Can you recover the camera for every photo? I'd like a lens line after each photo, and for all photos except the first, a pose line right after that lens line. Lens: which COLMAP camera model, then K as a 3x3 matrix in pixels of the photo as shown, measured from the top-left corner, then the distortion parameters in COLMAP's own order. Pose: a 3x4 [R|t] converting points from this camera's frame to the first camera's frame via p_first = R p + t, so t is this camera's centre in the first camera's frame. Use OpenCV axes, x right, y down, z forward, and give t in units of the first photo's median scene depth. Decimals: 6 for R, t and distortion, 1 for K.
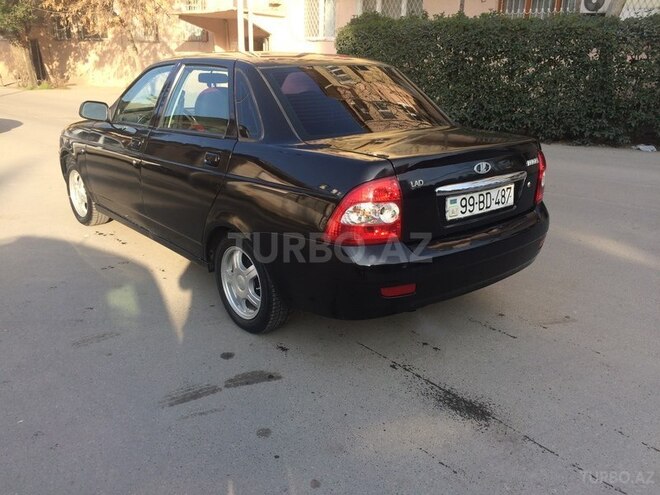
lens RADIAL K [[565.6, 0, 330.0], [0, 565.6, 247.5], [0, 0, 1]] dist [0.054502, -0.072566]
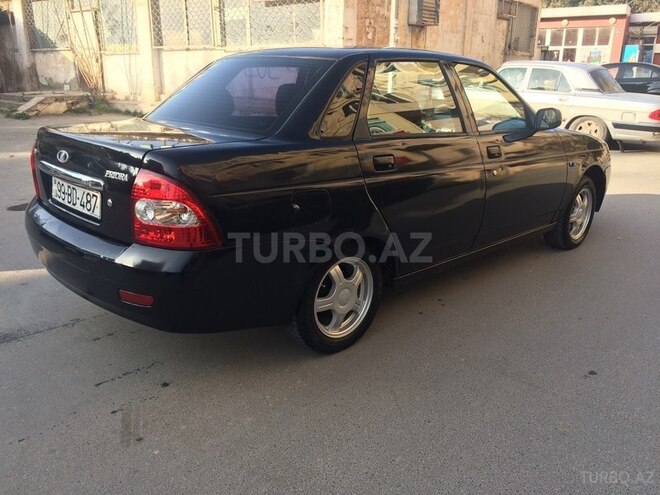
lens RADIAL K [[565.6, 0, 330.0], [0, 565.6, 247.5], [0, 0, 1]] dist [0.054502, -0.072566]
pose [[0.070607, 0.281431, -0.956980, 0.196830], [-0.322276, 0.914360, 0.245119, -0.059559], [0.944009, 0.291105, 0.155258, 0.209050]]
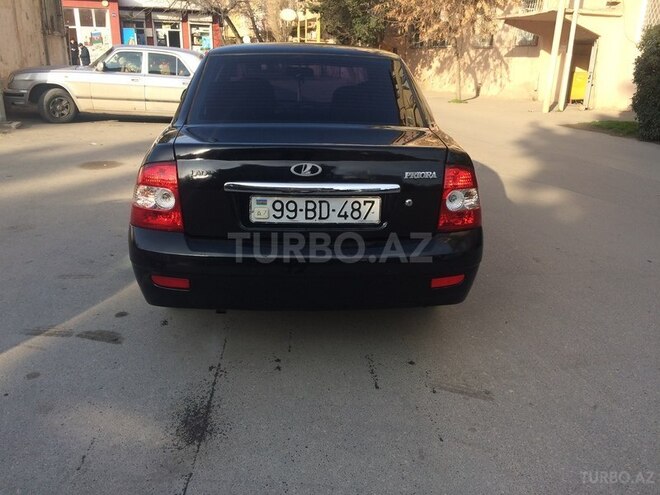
lens RADIAL K [[561.0, 0, 330.0], [0, 561.0, 247.5], [0, 0, 1]] dist [0.093029, -0.118050]
pose [[0.808646, 0.187294, -0.557685, 0.126213], [-0.194364, 0.979792, 0.047228, -0.011533], [0.555260, 0.070203, 0.828708, 0.052238]]
